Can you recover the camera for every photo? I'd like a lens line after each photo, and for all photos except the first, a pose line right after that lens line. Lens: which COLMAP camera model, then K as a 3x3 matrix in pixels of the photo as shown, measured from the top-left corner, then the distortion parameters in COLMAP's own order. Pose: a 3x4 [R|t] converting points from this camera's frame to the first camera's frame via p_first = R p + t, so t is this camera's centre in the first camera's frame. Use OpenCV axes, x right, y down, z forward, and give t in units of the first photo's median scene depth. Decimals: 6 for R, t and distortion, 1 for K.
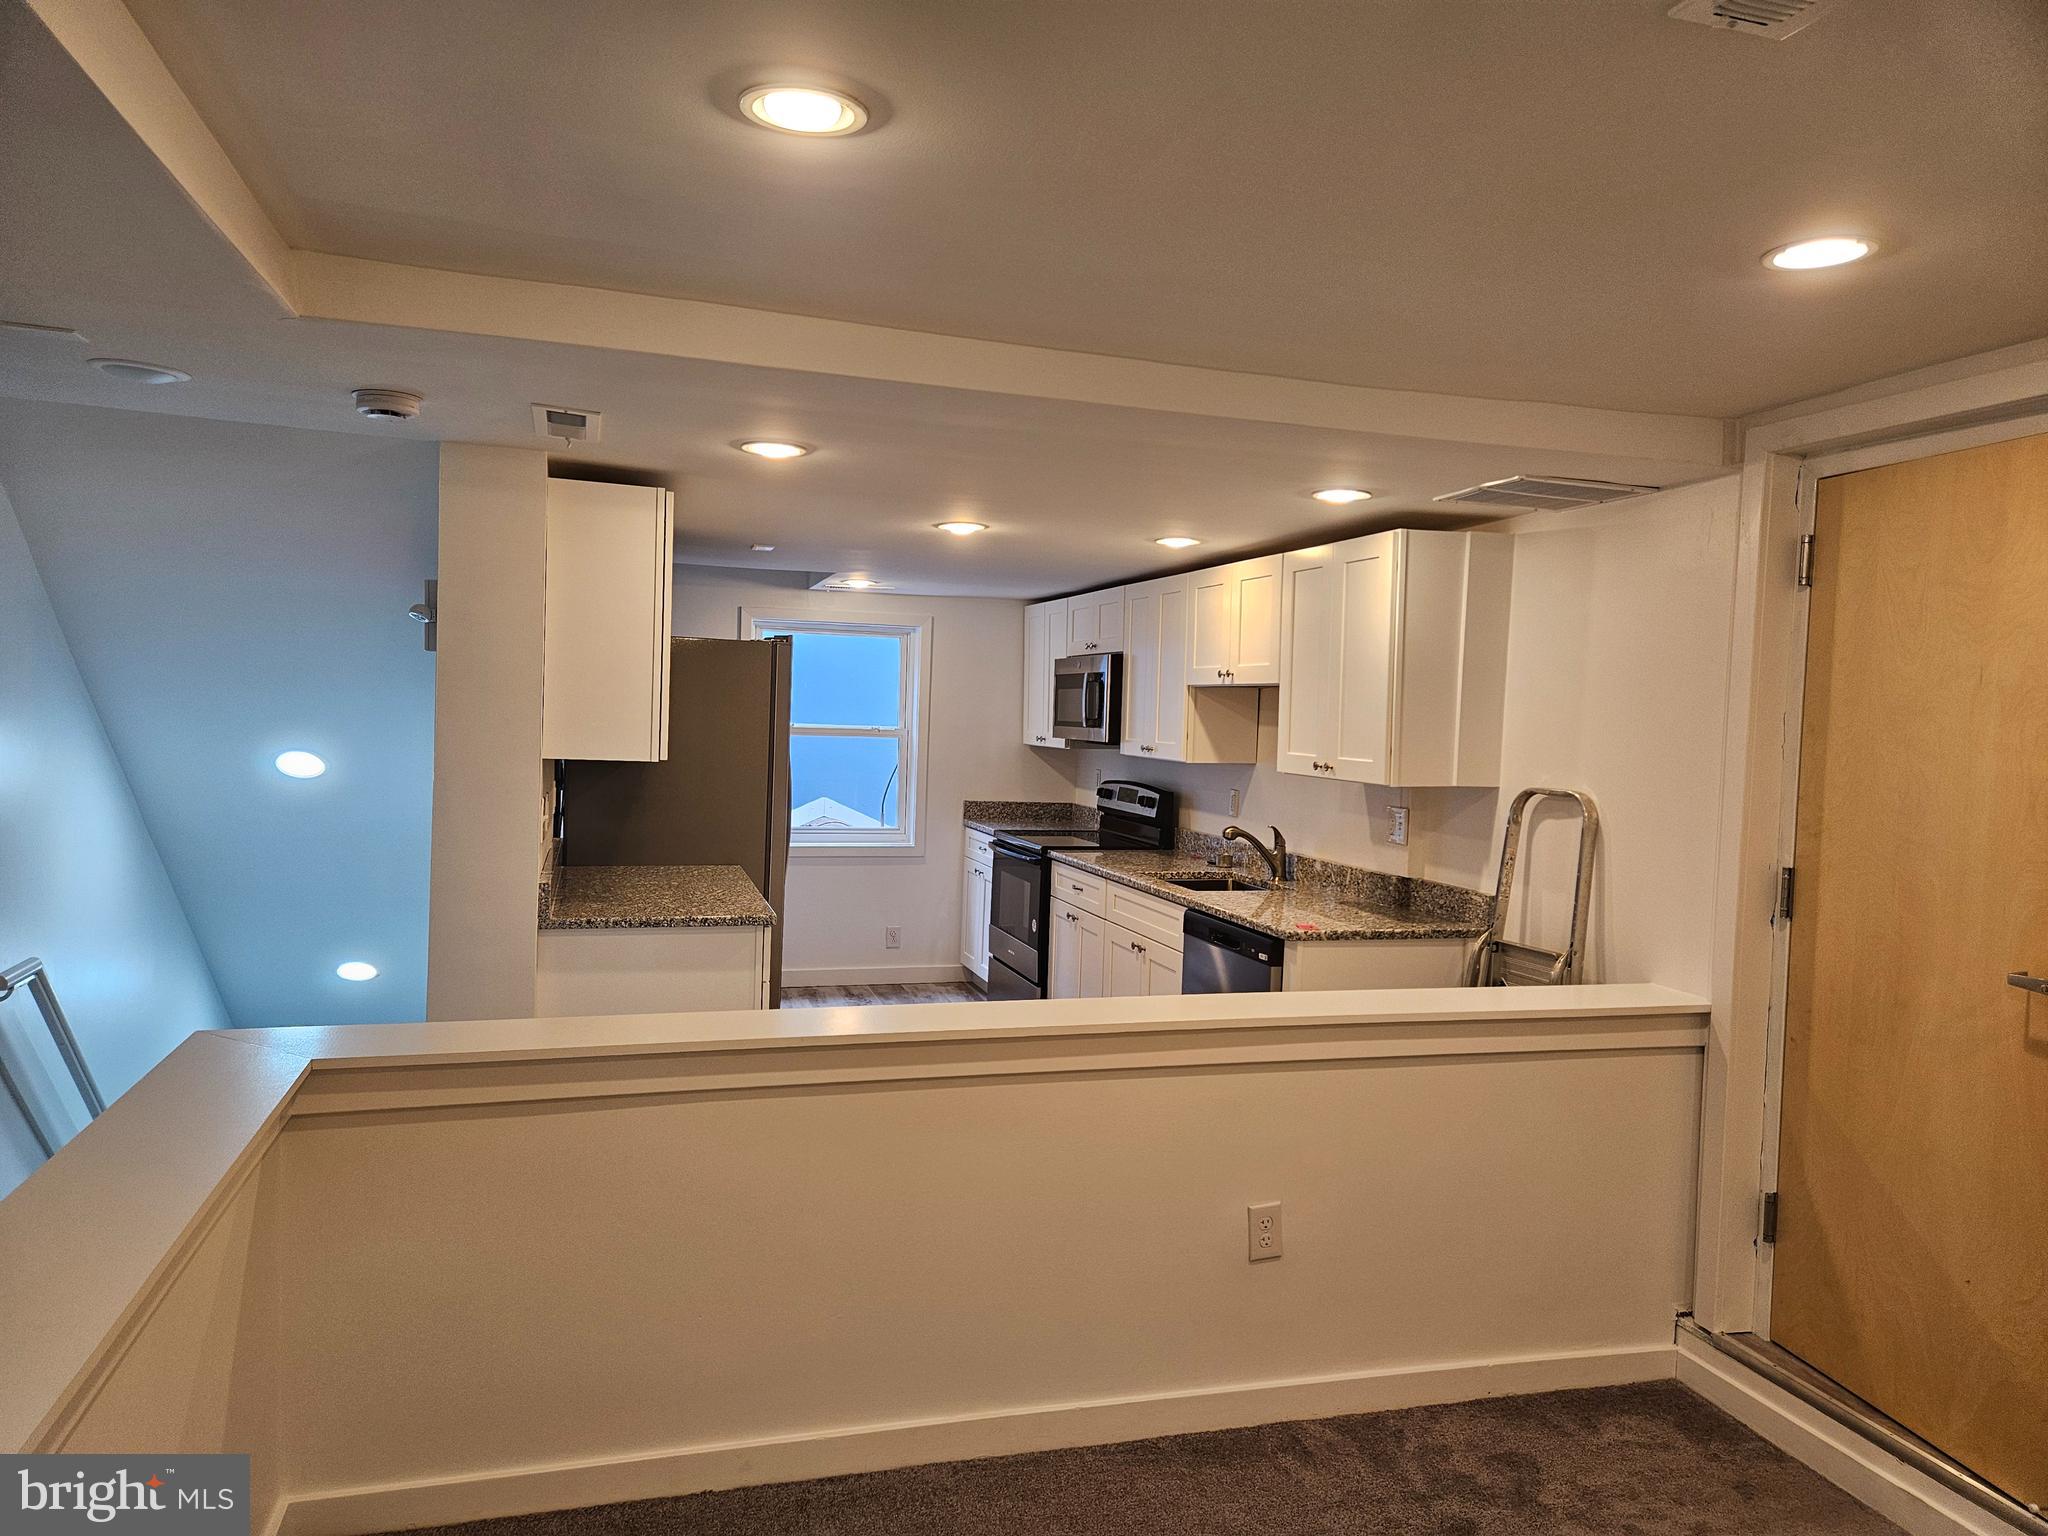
lens RADIAL K [[1374.4, 0, 1032.3], [0, 1374.4, 758.9], [0, 0, 1]] dist [0.068894, -0.035846]
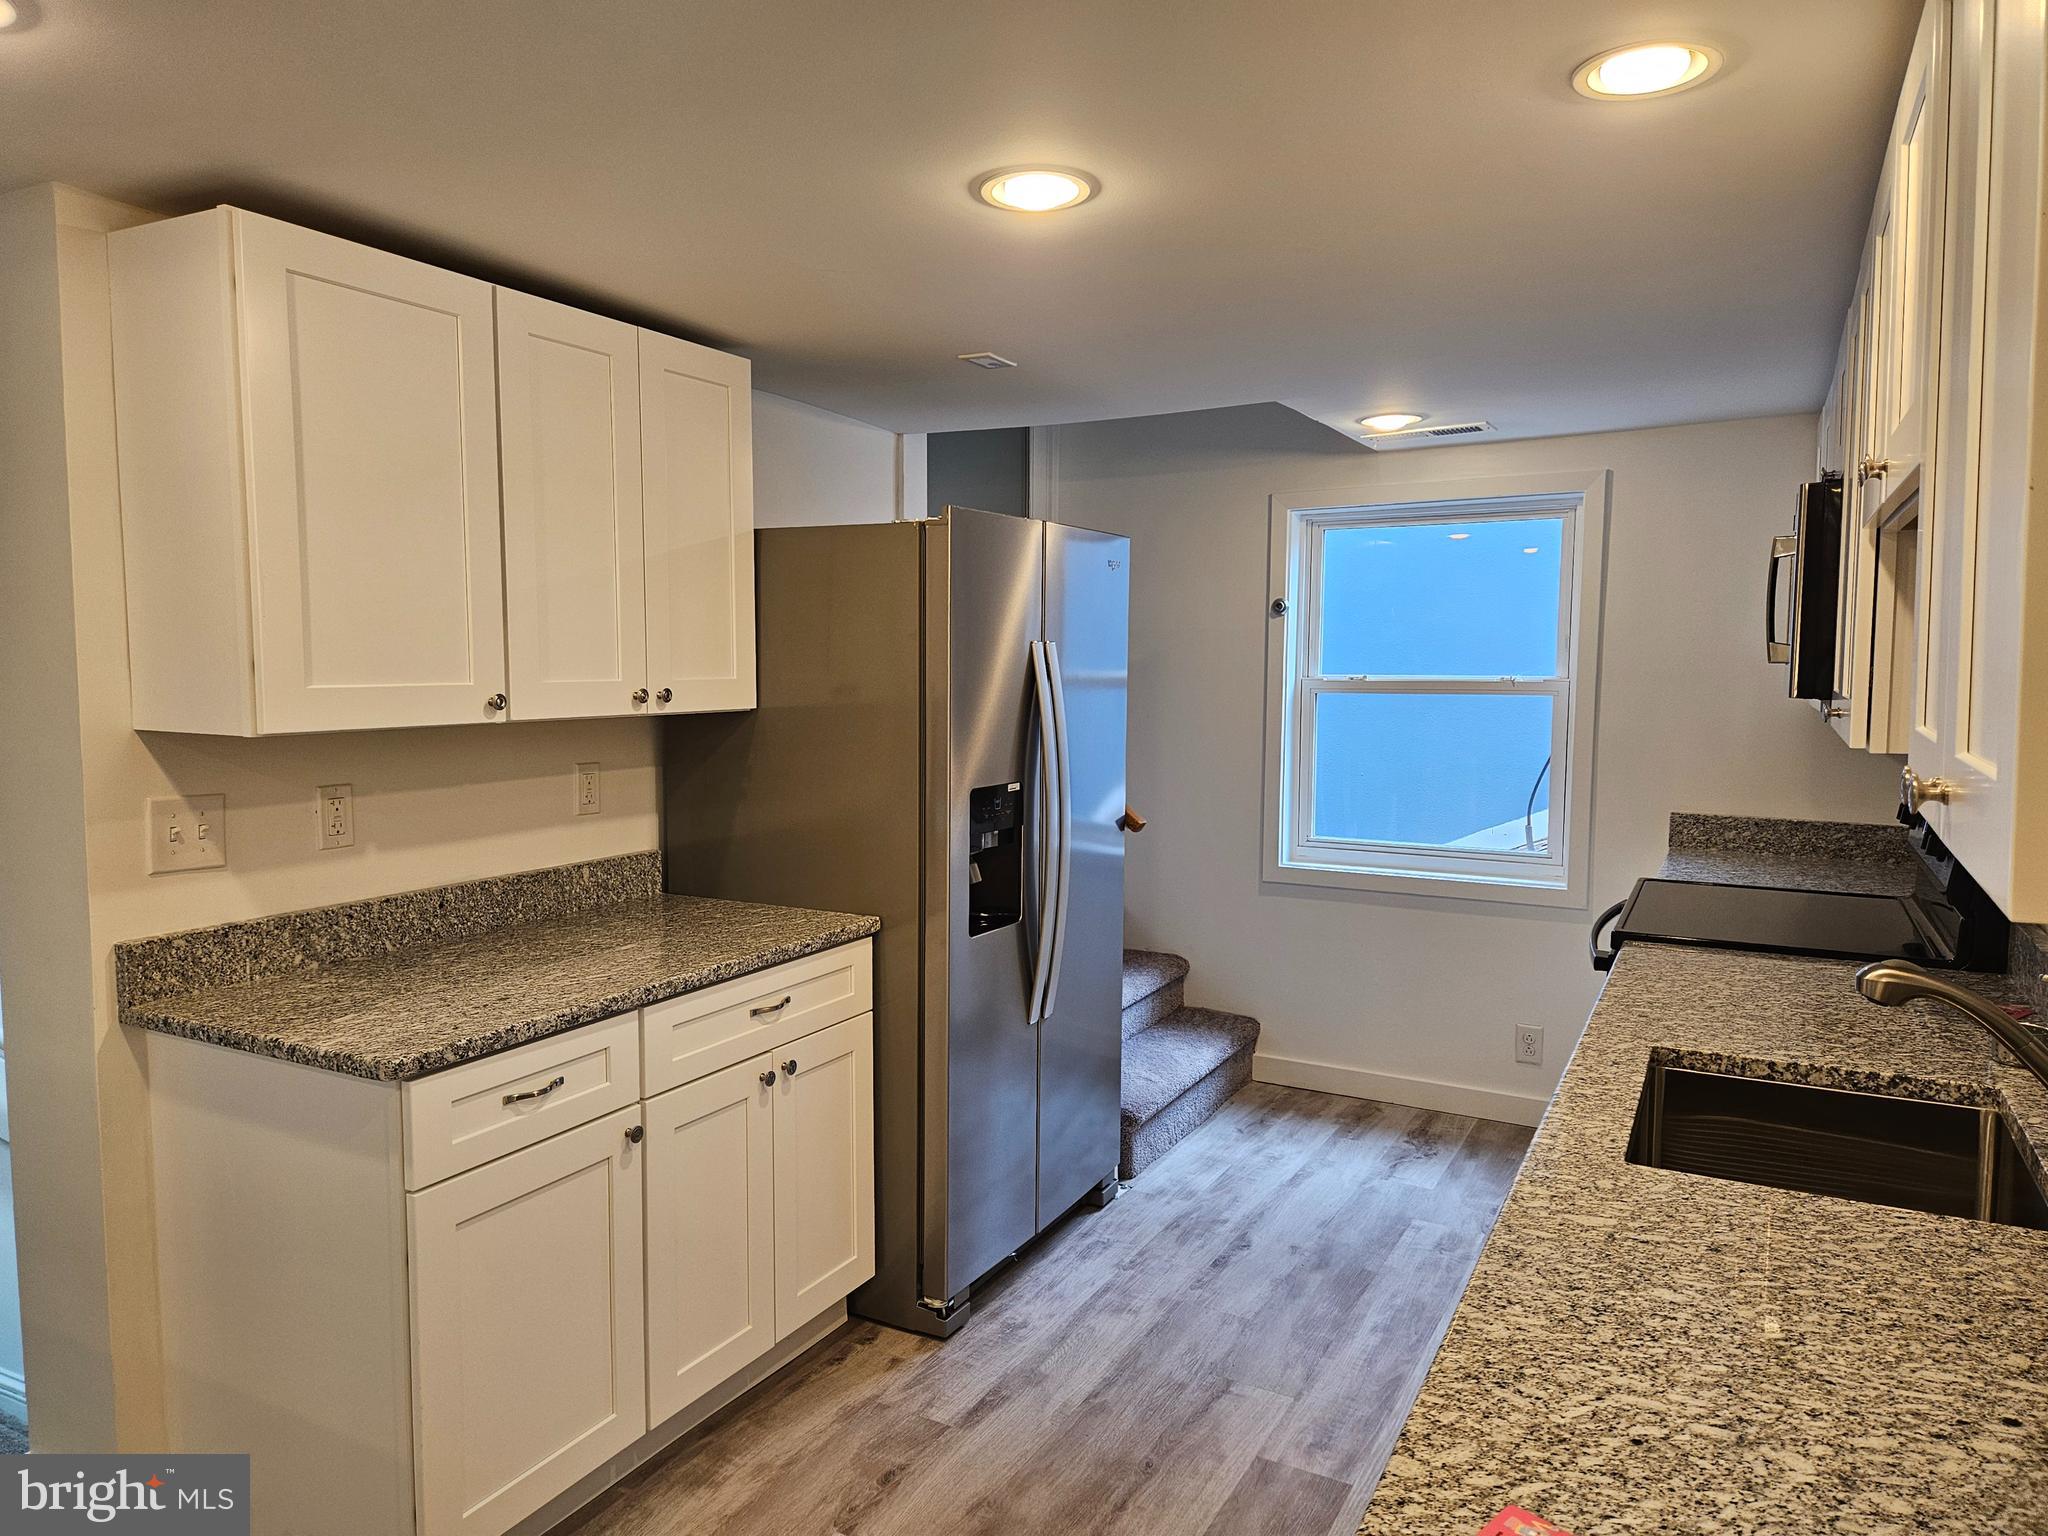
lens RADIAL K [[1374.4, 0, 1010.6], [0, 1374.4, 785.2], [0, 0, 1]] dist [0.068894, -0.035846]
pose [[0.691047, 0.037663, -0.721828, 0.190407], [-0.008533, 0.998997, 0.043957, -0.002137], [0.722760, -0.024217, 0.690675, 0.525360]]
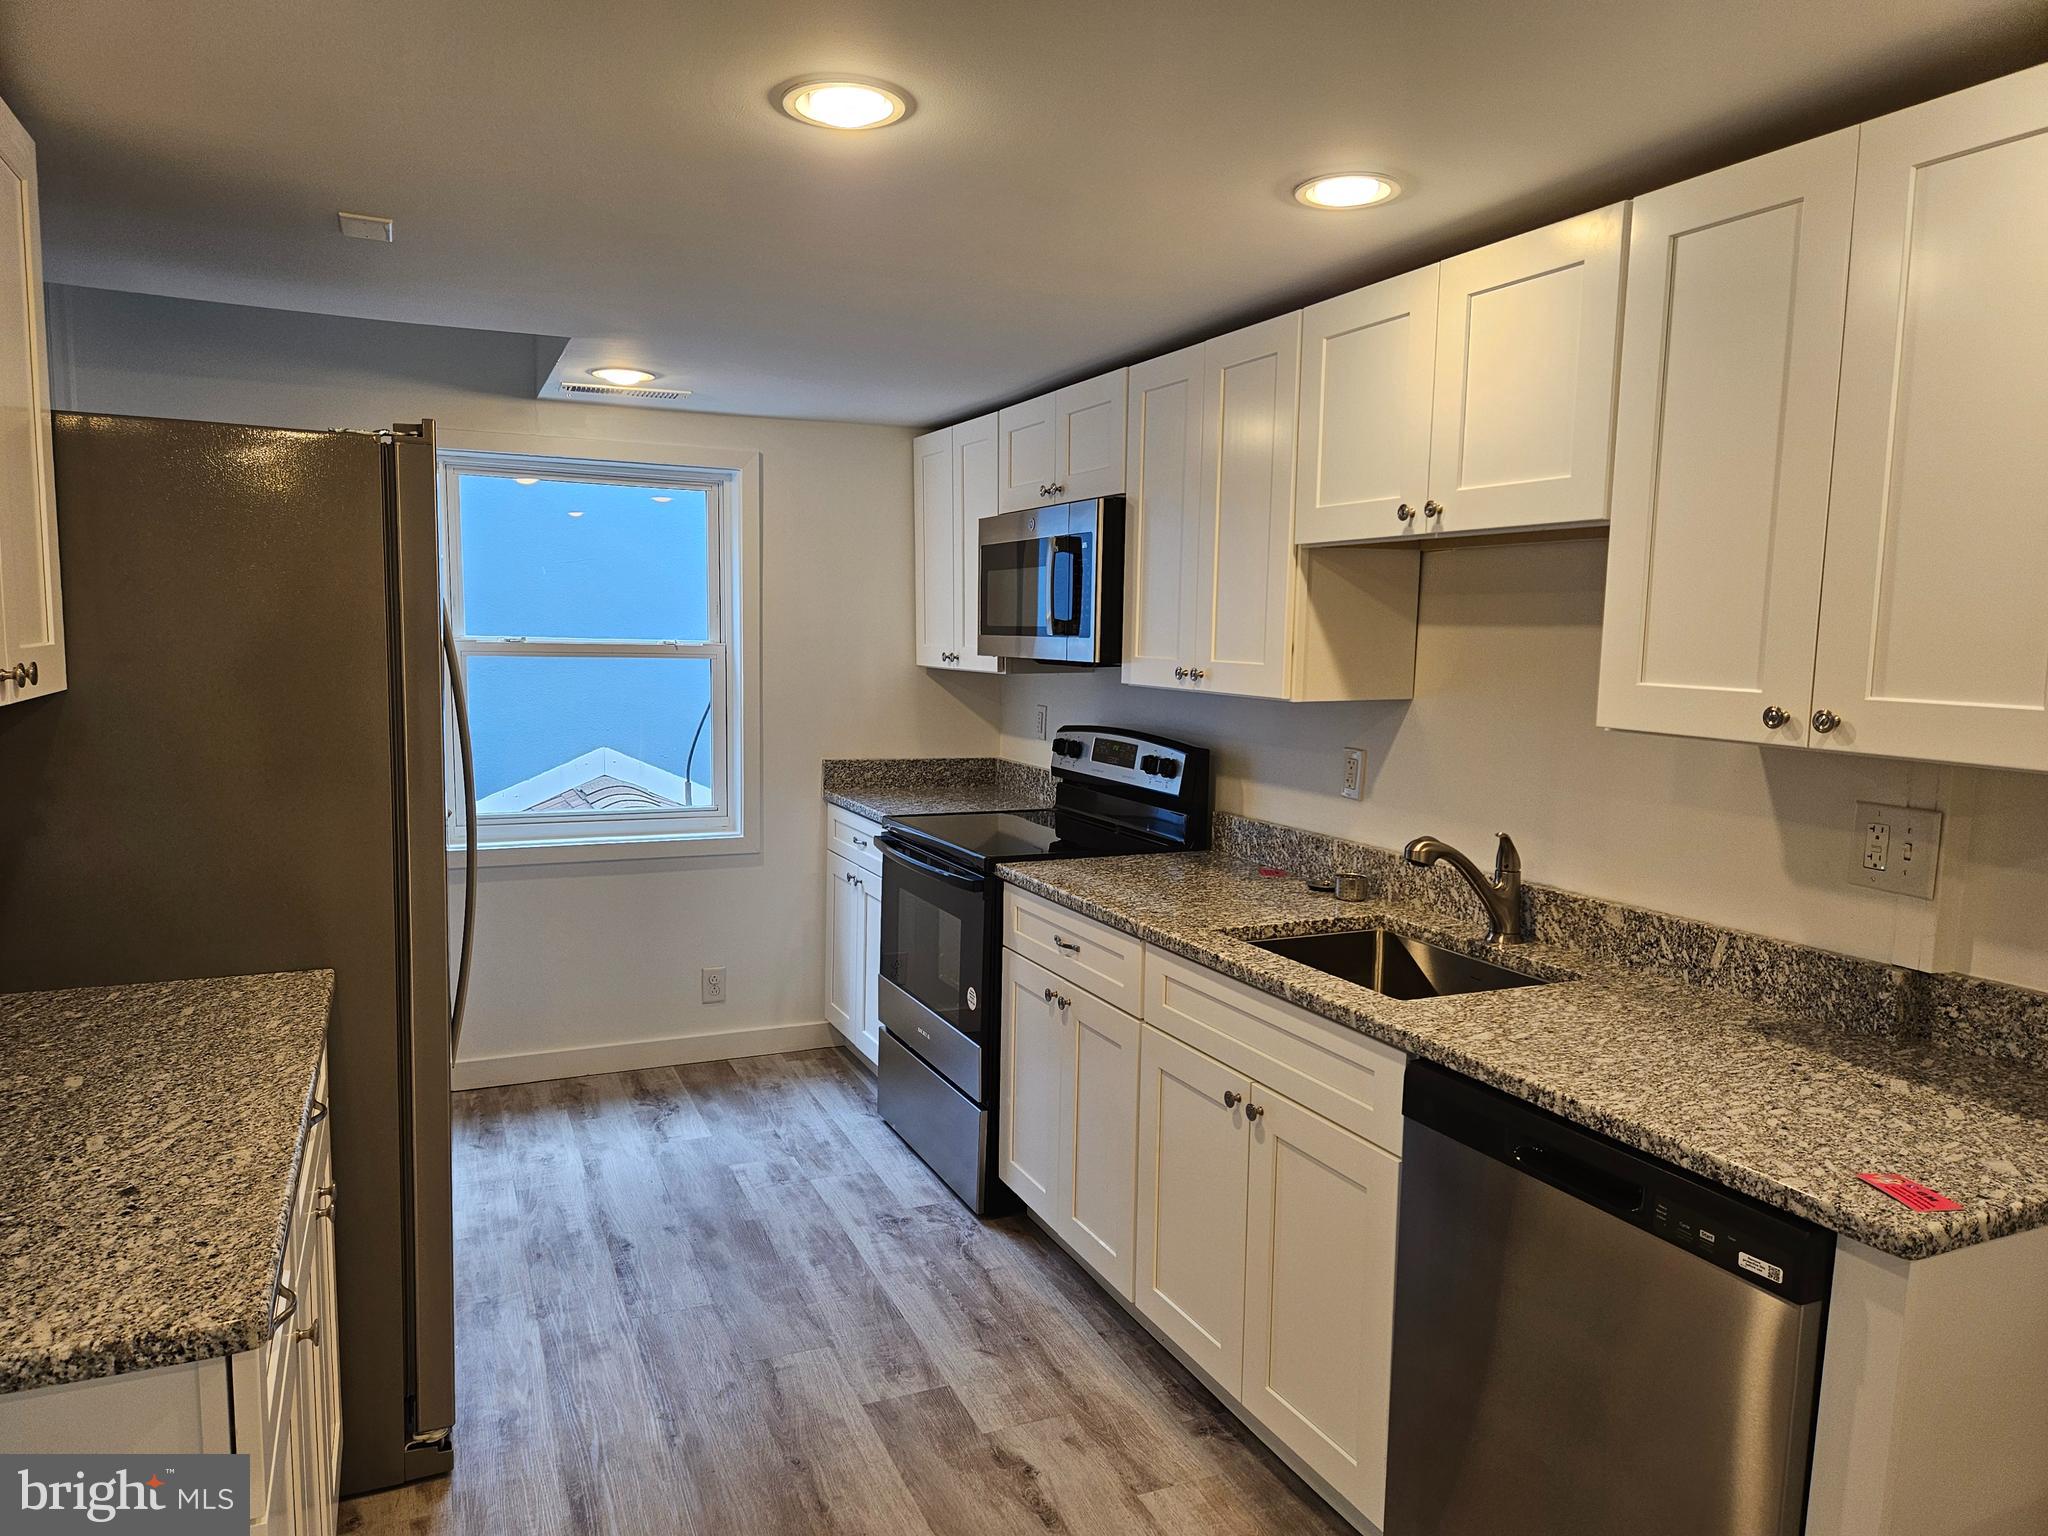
lens RADIAL K [[1374.4, 0, 1013.1], [0, 1374.4, 781.8], [0, 0, 1]] dist [0.068894, -0.035846]
pose [[0.993459, -0.027981, 0.110705, -0.039851], [0.019077, 0.996557, 0.080690, -0.009329], [-0.112581, -0.078051, 0.990572, 0.448631]]
